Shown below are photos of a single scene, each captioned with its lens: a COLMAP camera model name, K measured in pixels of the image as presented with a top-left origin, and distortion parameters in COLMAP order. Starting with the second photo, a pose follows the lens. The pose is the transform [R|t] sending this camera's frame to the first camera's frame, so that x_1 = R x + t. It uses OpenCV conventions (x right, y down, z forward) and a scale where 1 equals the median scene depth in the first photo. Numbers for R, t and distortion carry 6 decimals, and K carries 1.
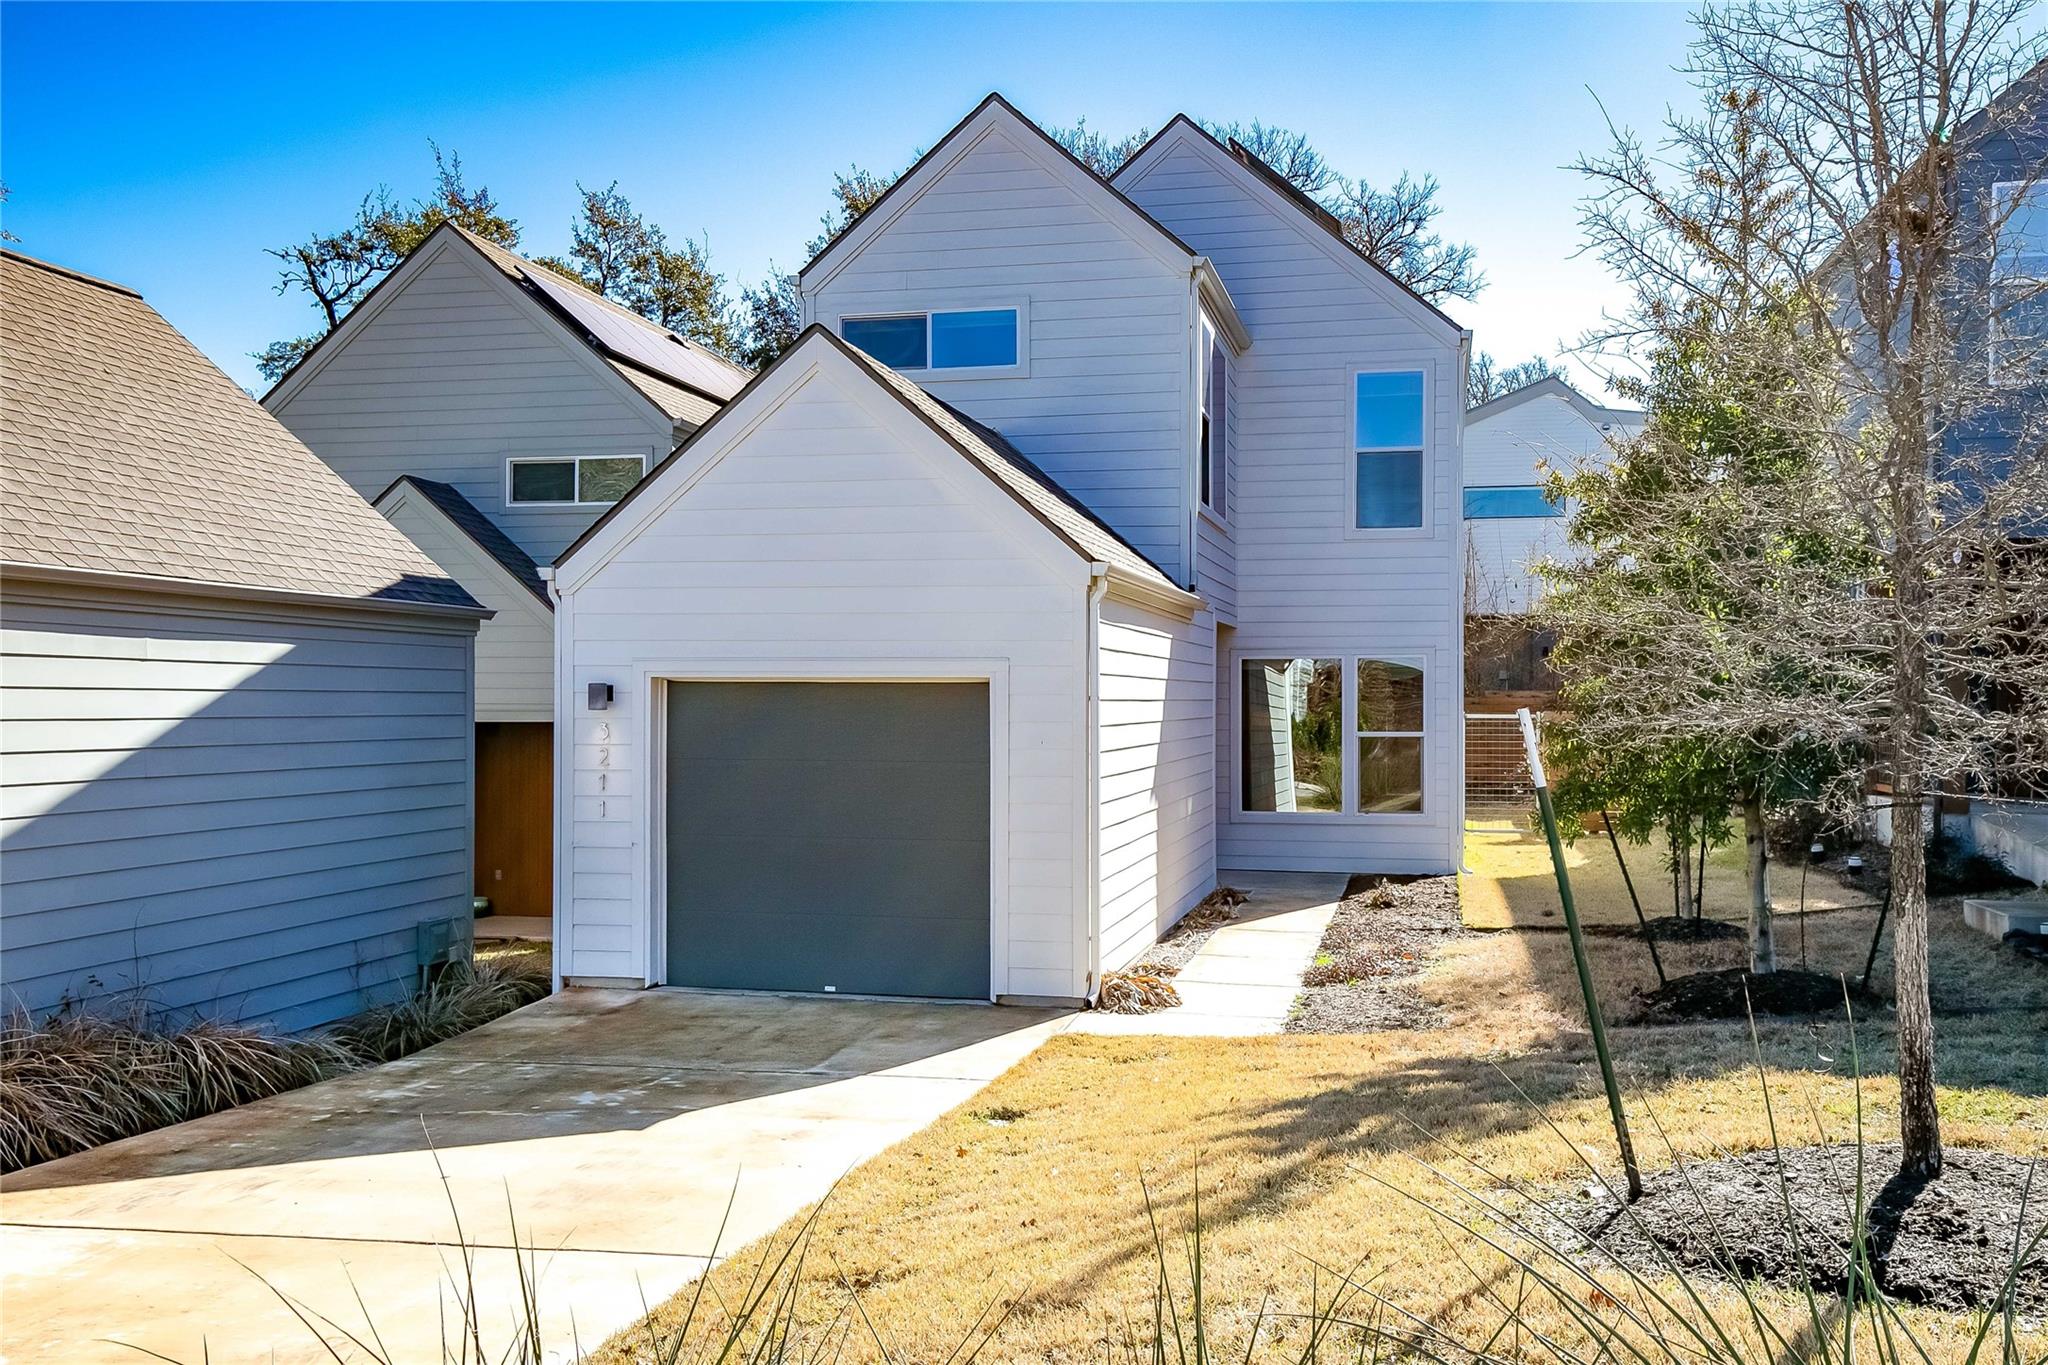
lens RADIAL K [[1835.9, 0, 1024.0], [0, 1835.9, 682.5], [0, 0, 1]] dist [0.034352, 0.005579]
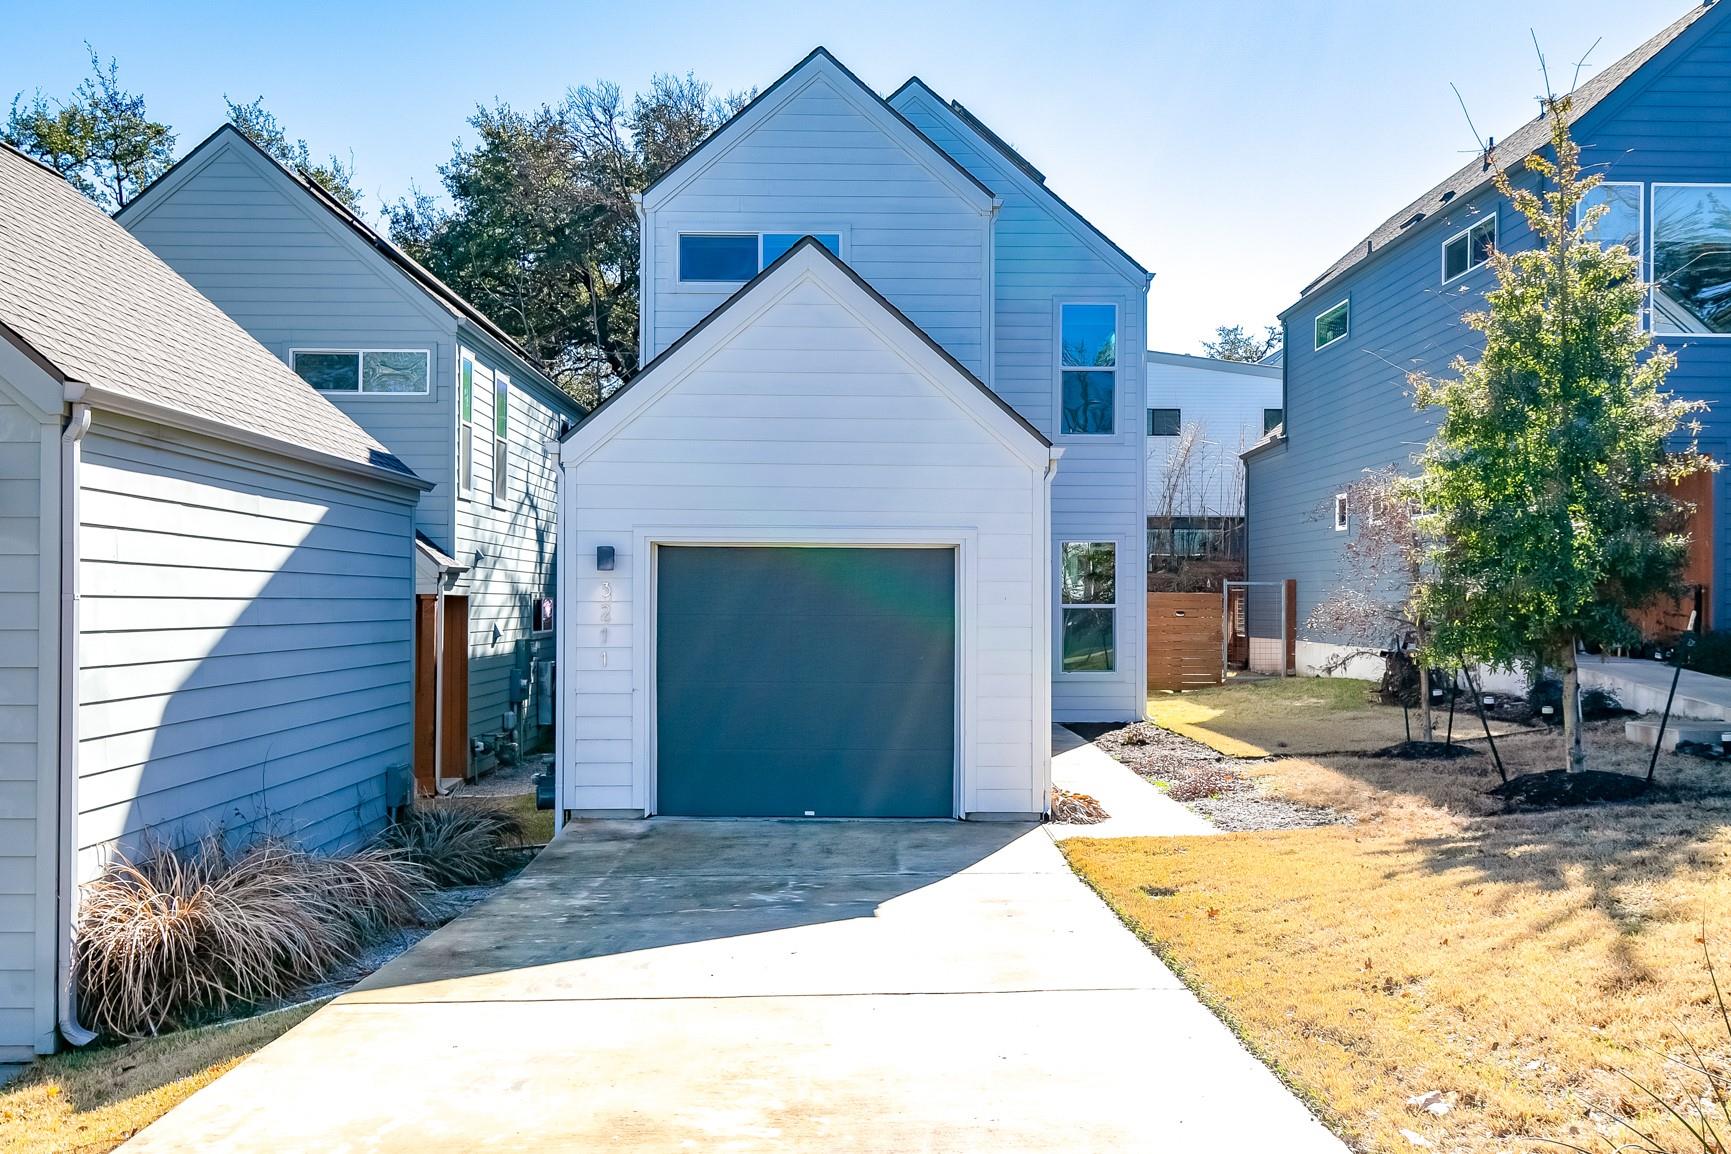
lens RADIAL K [[1636.6, 0, 865.5], [0, 1636.6, 577.0], [0, 0, 1]] dist [0.009454, -0.007314]
pose [[0.970874, 0.005778, 0.239520, -0.311897], [-0.005084, 0.999981, -0.003513, 0.021469], [-0.239536, 0.002193, 0.970885, -0.005388]]
